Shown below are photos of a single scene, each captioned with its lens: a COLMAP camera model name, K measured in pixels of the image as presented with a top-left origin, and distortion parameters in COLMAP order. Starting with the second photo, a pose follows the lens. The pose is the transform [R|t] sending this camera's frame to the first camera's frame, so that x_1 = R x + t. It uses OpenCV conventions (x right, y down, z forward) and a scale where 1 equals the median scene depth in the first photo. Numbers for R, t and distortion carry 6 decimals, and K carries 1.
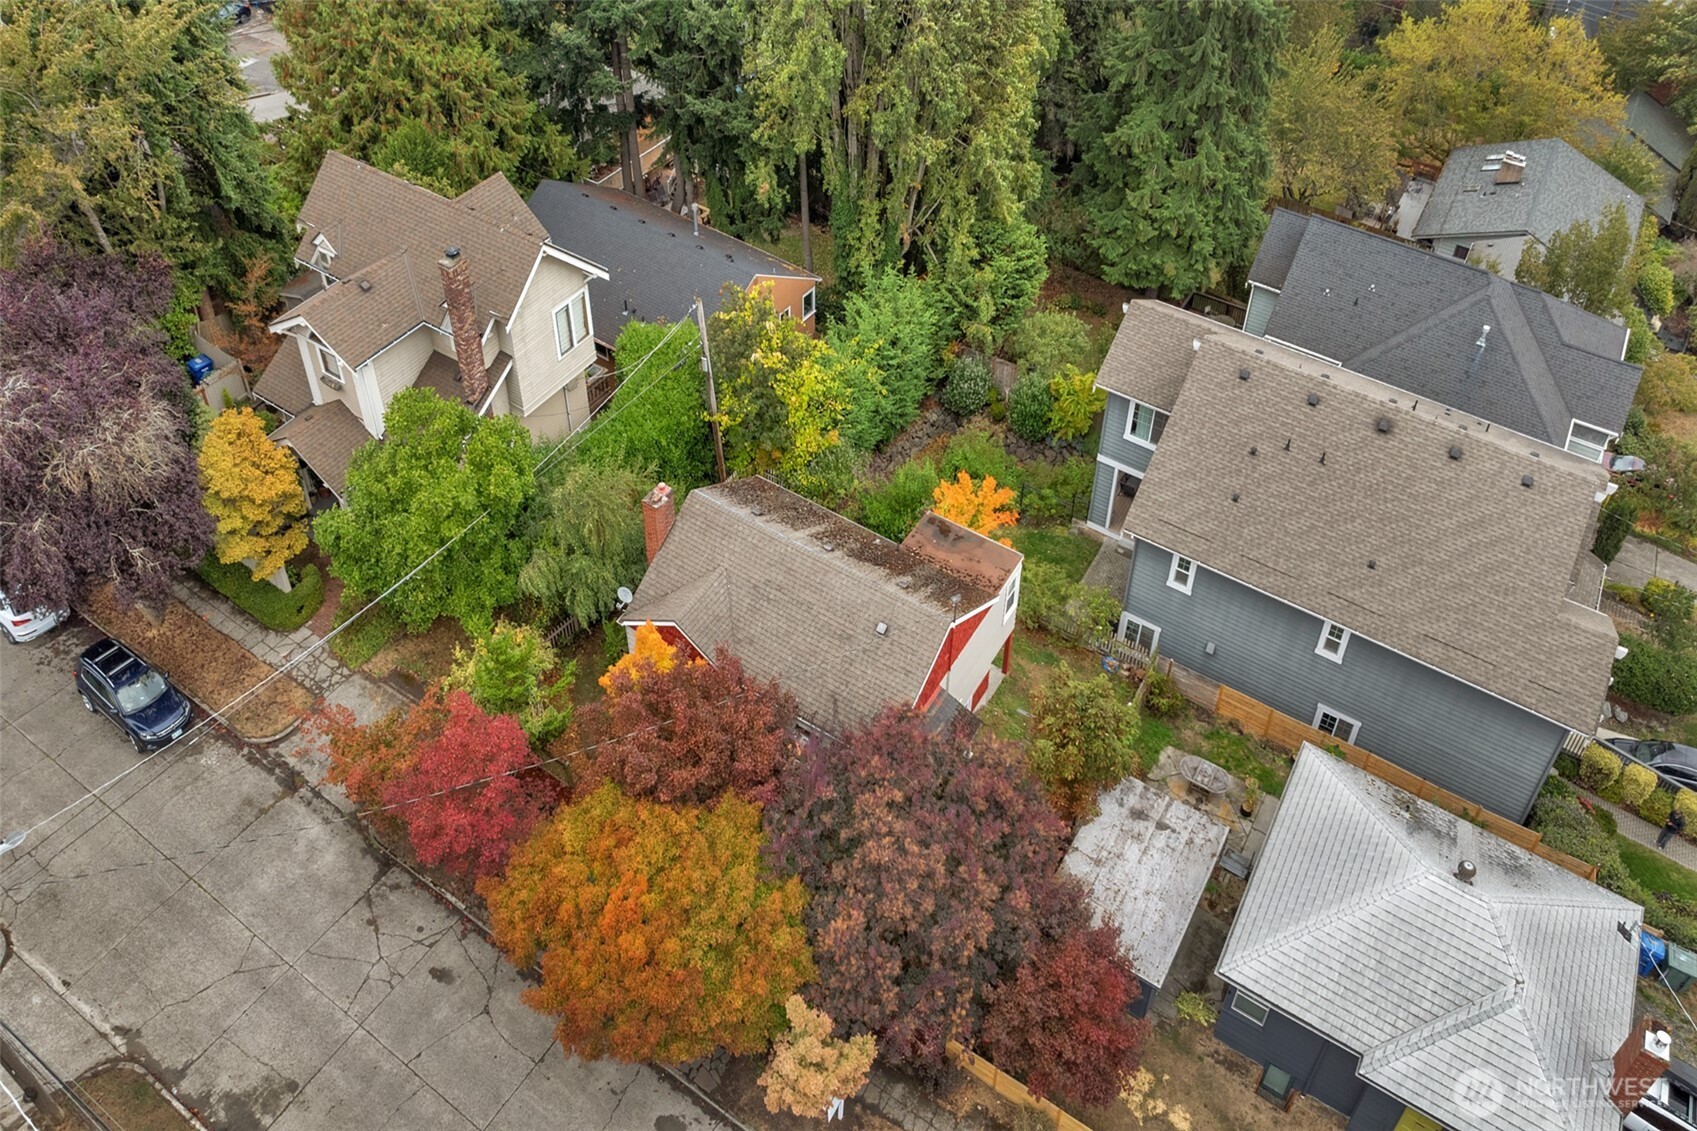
lens RADIAL K [[1451.2, 0, 846.3], [0, 1451.2, 545.5], [0, 0, 1]] dist [-0.025174, 0.009924]
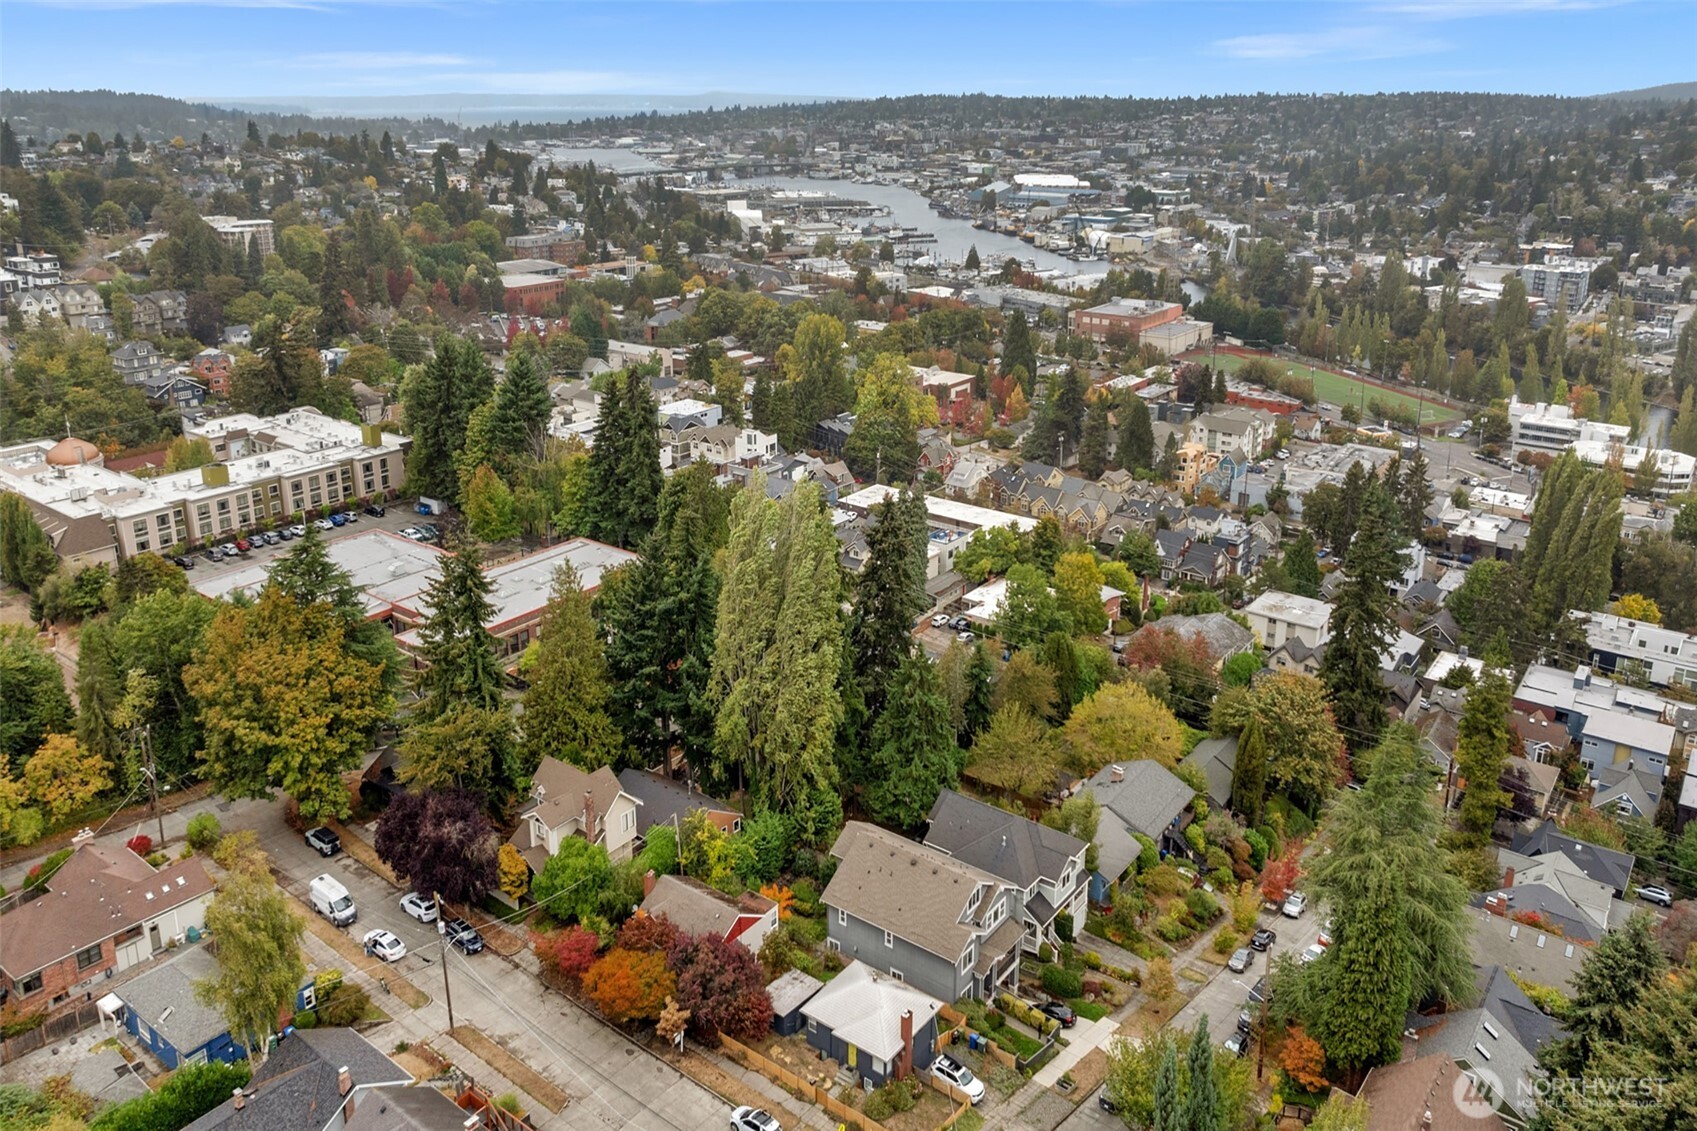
lens RADIAL K [[1420.1, 0, 848.5], [0, 1420.1, 565.5], [0, 0, 1]] dist [-0.003716, -0.004047]
pose [[0.998090, 0.012252, -0.060555, 0.429590], [-0.034613, 0.922771, -0.383790, 0.468495], [0.051176, 0.385153, 0.921433, -1.832317]]
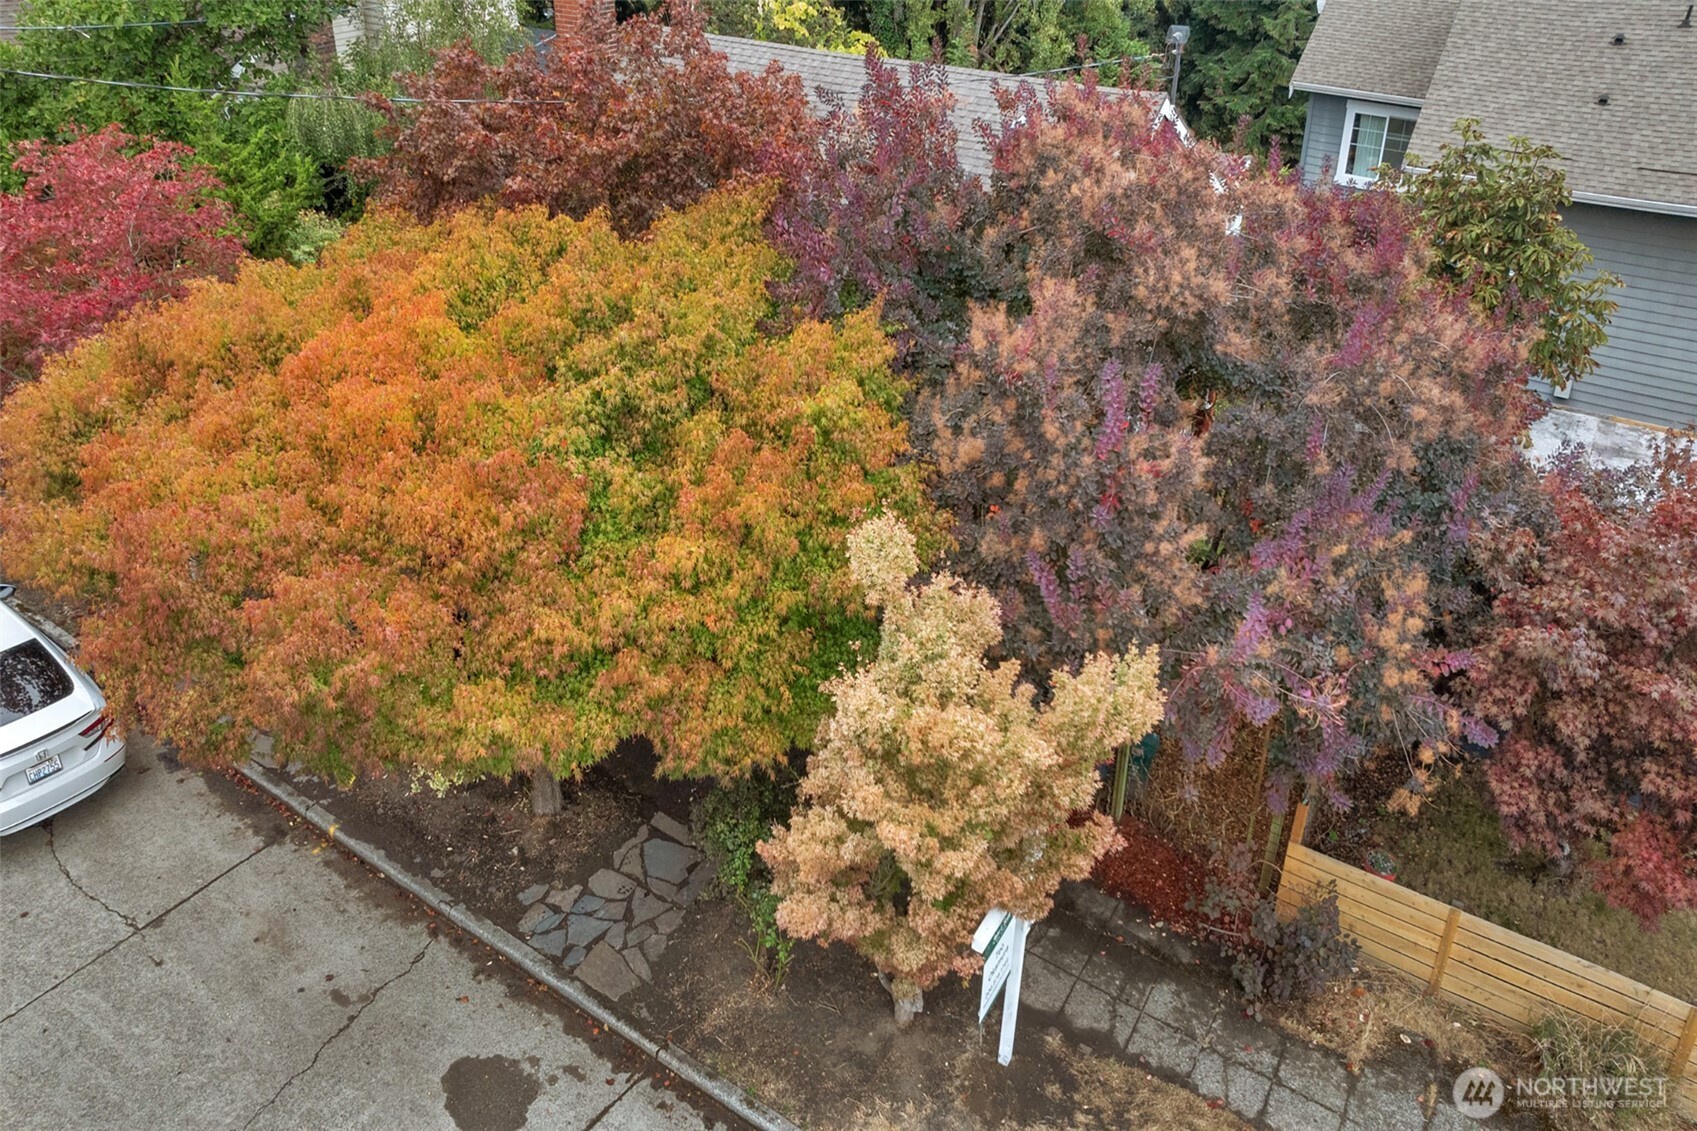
lens RADIAL K [[1451.2, 0, 846.3], [0, 1451.2, 545.5], [0, 0, 1]] dist [-0.025174, 0.009924]
pose [[0.999955, -0.007405, -0.005901, -0.029435], [0.006001, 0.977675, -0.210038, 0.273414], [0.007324, 0.209994, 0.977675, 0.508104]]
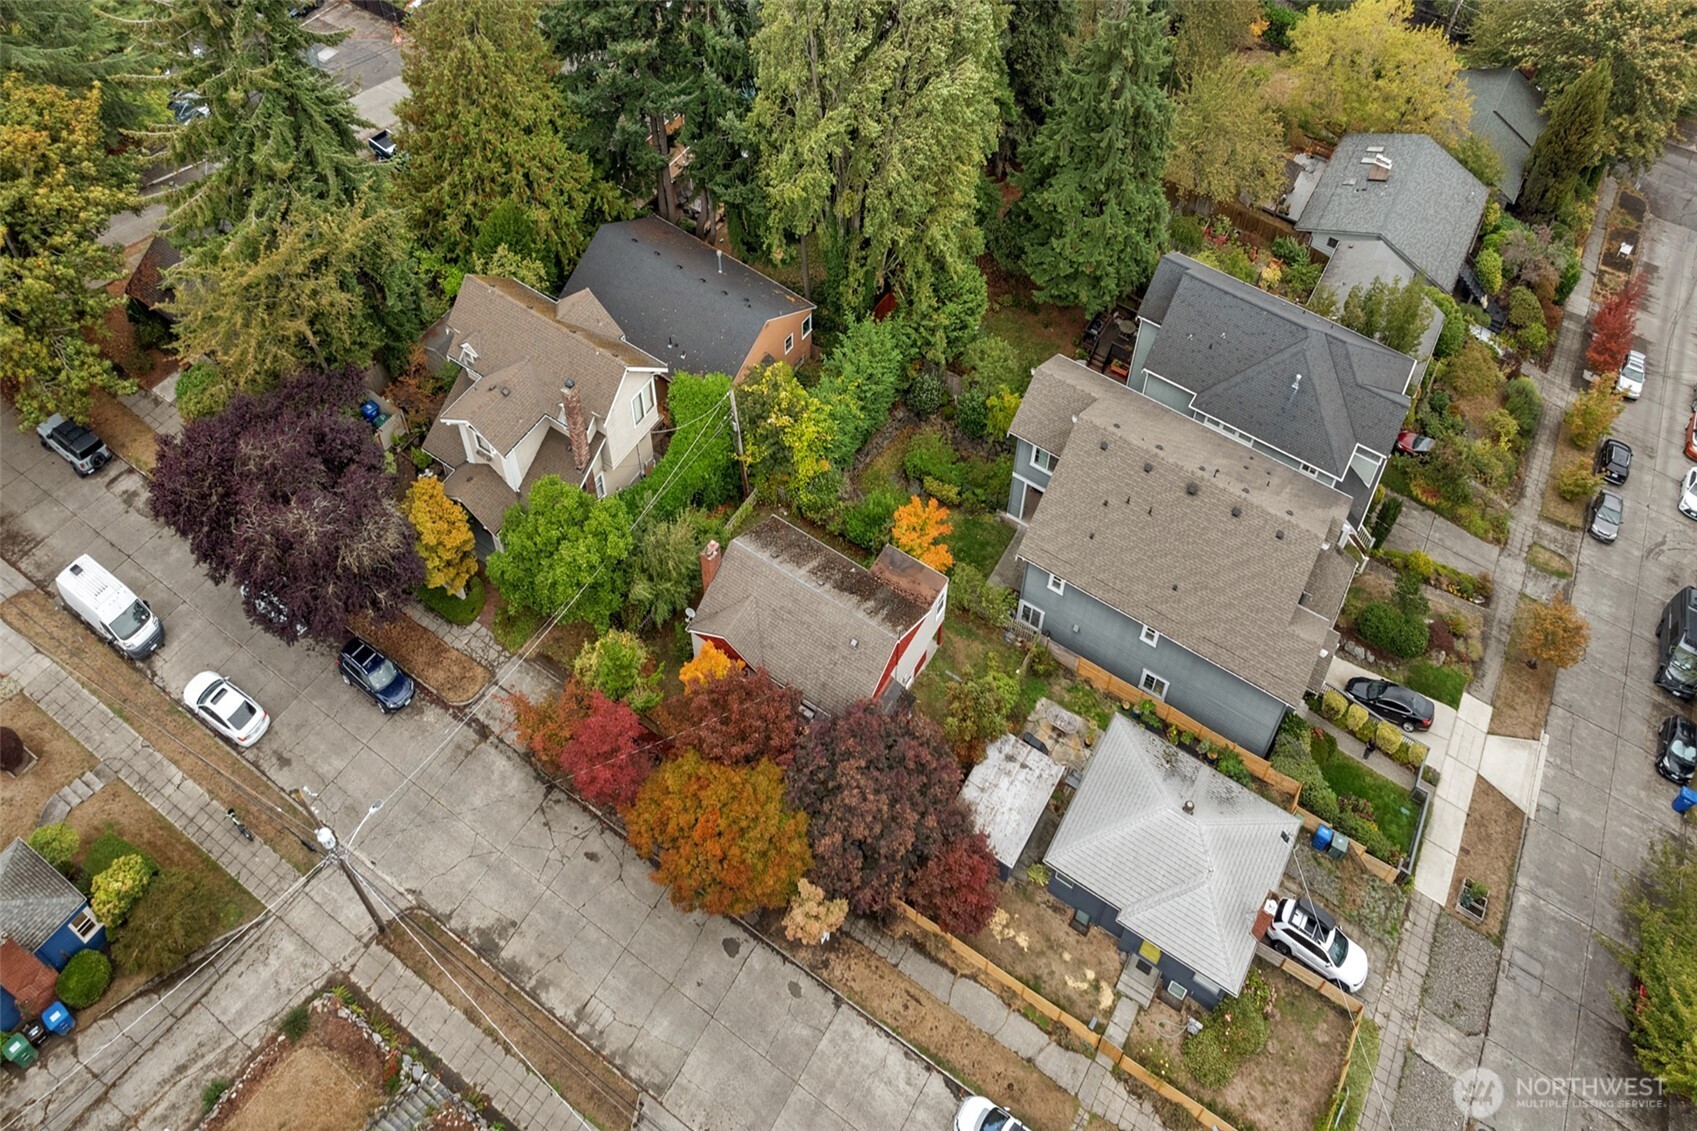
lens RADIAL K [[1420.1, 0, 848.5], [0, 1420.1, 565.5], [0, 0, 1]] dist [-0.003716, -0.004047]
pose [[0.999989, 0.000492, 0.004670, 0.009786], [-0.001262, 0.986050, 0.166444, -0.263060], [-0.004523, -0.166448, 0.986040, -0.484507]]
